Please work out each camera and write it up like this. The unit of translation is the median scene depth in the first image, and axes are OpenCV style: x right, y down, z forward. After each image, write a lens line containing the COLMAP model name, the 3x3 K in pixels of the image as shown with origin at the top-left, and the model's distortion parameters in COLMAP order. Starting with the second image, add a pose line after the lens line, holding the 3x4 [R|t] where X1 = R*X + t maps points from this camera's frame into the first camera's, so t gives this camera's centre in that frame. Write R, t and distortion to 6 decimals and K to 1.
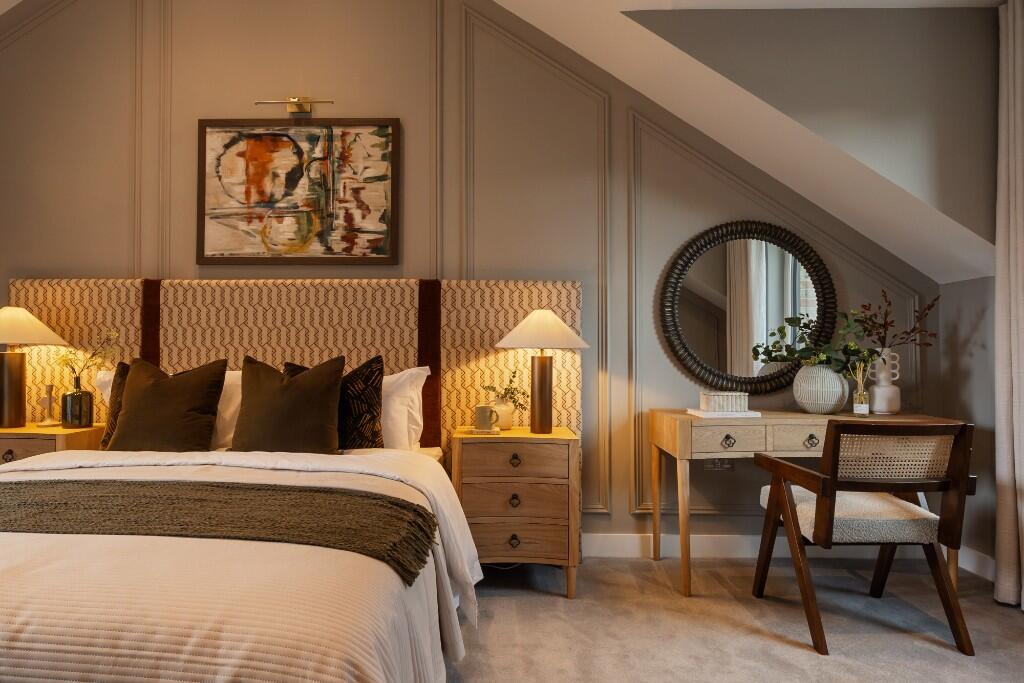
lens RADIAL K [[565.4, 0, 512.1], [0, 565.4, 348.6], [0, 0, 1]] dist [-0.013151, 0.001219]
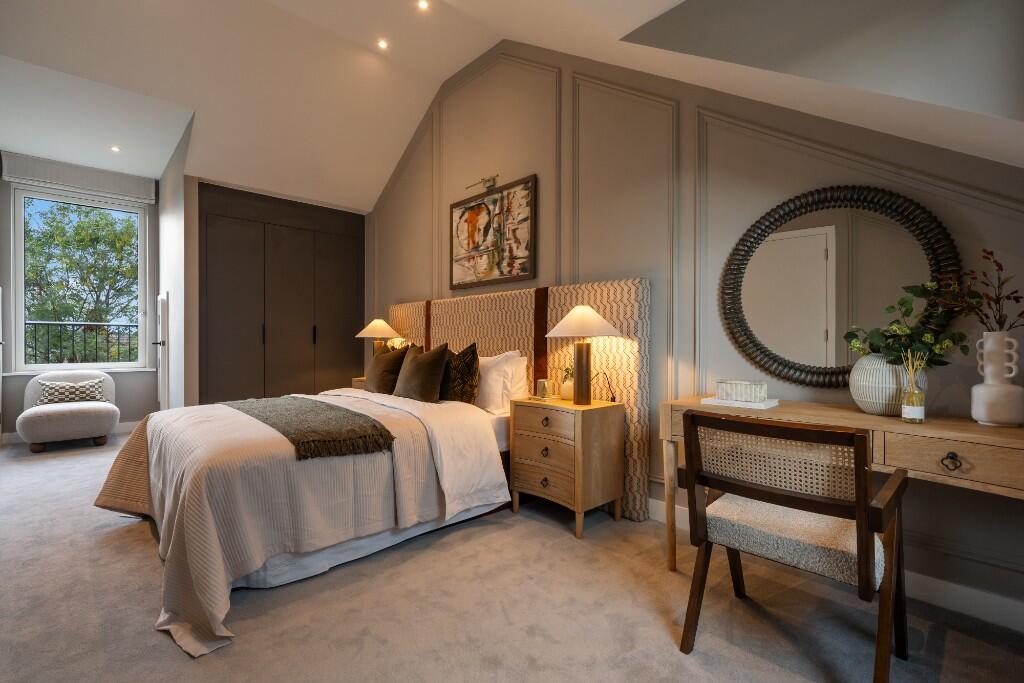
lens RADIAL K [[458.1, 0, 512.3], [0, 458.1, 340.4], [0, 0, 1]] dist [-0.001338, -0.000501]
pose [[0.701546, -0.005275, -0.712605, 0.572328], [0.012848, 0.999904, 0.005248, -0.000084], [0.712509, -0.012837, 0.701546, 0.153069]]
